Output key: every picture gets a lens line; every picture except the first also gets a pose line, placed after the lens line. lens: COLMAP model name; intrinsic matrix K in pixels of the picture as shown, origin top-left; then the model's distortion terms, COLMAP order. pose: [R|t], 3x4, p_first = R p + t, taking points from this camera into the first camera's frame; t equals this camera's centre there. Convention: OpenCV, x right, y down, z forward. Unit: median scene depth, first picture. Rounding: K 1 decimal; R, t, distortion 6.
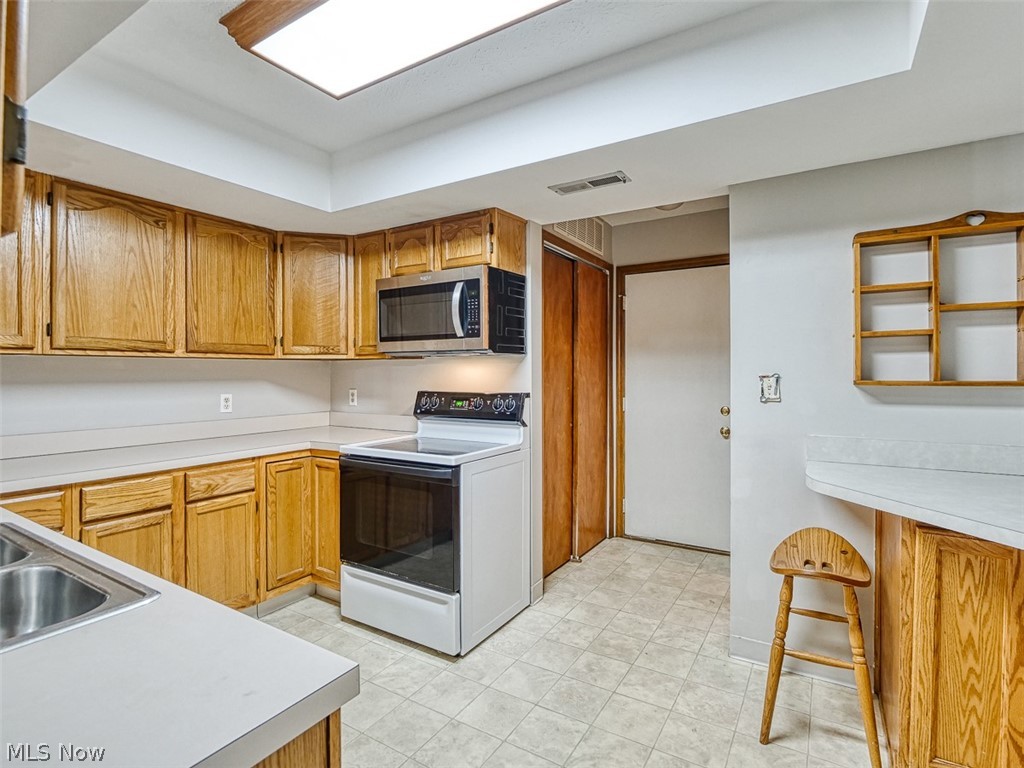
lens RADIAL K [[510.4, 0, 514.7], [0, 510.4, 382.0], [0, 0, 1]] dist [-0.001824, -0.000283]
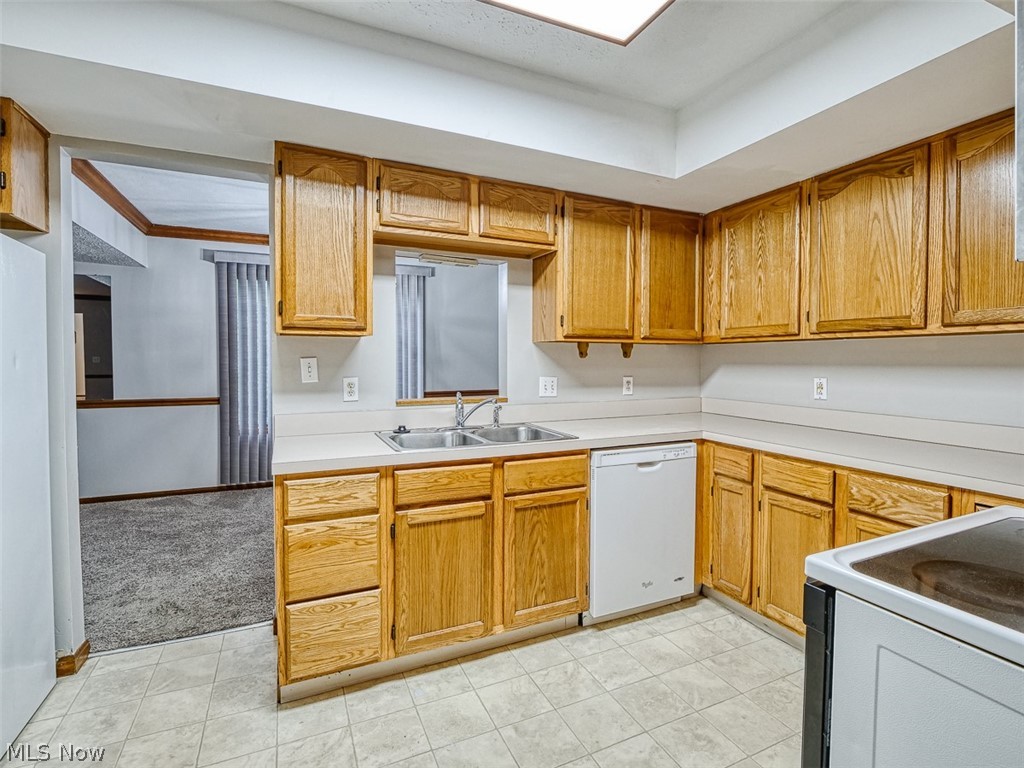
lens RADIAL K [[510.4, 0, 516.1], [0, 510.4, 373.4], [0, 0, 1]] dist [-0.001824, -0.000283]
pose [[-0.544786, 0.027877, -0.838112, 0.339507], [-0.011083, 0.999121, 0.040437, -0.014668], [0.838502, 0.031319, -0.543998, 0.951468]]
